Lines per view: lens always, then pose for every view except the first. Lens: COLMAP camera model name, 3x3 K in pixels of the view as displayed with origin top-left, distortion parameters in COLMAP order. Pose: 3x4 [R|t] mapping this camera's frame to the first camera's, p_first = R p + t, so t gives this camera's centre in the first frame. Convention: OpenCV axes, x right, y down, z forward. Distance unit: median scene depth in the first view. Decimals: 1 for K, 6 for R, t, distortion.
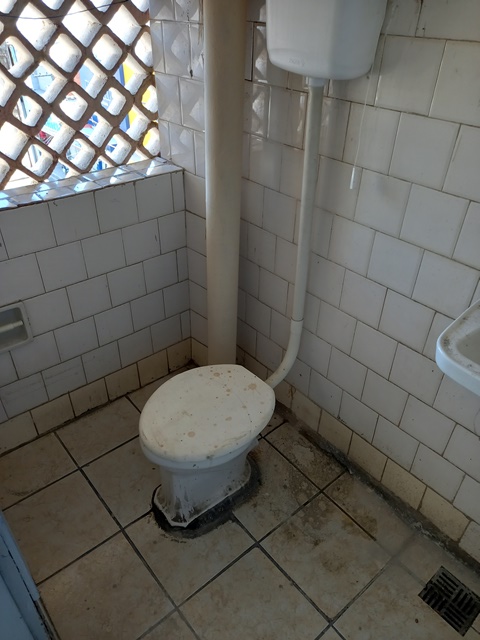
lens RADIAL K [[466.9, 0, 242.3], [0, 466.9, 332.4], [0, 0, 1]] dist [0.041827, -0.047867]
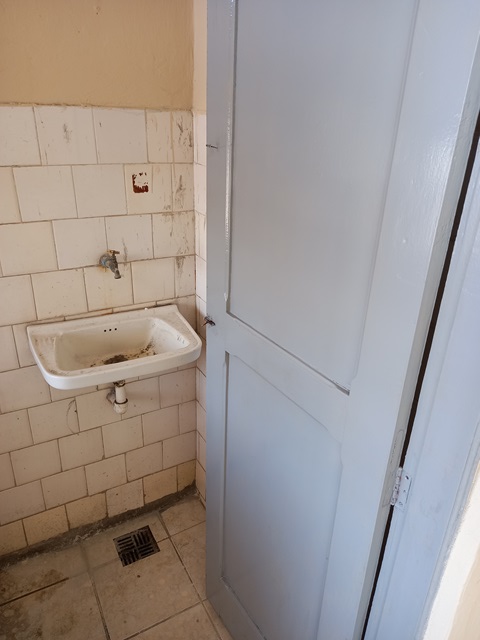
lens RADIAL K [[466.9, 0, 242.3], [0, 466.9, 332.4], [0, 0, 1]] dist [0.041827, -0.047867]
pose [[0.190082, -0.430898, 0.882154, -0.234940], [0.553372, 0.789227, 0.266269, -0.050044], [-0.810955, 0.437547, 0.388465, -0.001513]]
